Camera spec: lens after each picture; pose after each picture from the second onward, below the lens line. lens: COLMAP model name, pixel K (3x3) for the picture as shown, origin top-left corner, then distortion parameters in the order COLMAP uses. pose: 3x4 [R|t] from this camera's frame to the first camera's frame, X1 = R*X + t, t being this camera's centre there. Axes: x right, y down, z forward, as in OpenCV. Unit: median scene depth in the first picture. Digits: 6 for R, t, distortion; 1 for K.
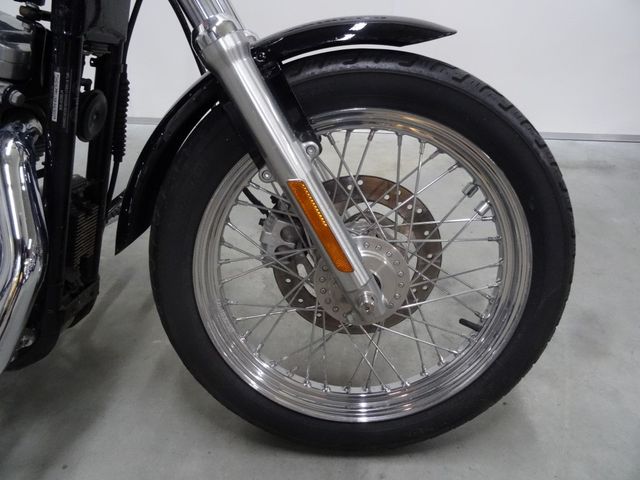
lens RADIAL K [[458.5, 0, 317.9], [0, 458.5, 239.7], [0, 0, 1]] dist [0.006349, 0.000709]
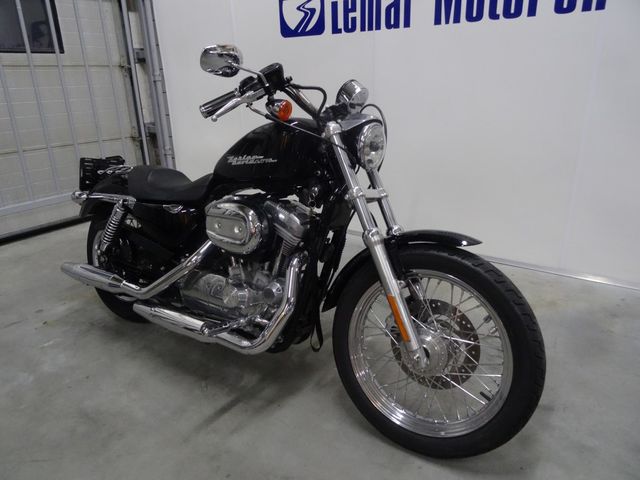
lens RADIAL K [[458.5, 0, 317.9], [0, 458.5, 239.7], [0, 0, 1]] dist [0.006349, 0.000709]
pose [[0.850900, 0.141306, -0.505966, 0.642134], [-0.244694, 0.958891, -0.143711, 0.020140], [0.464859, 0.246090, 0.850497, -1.028226]]
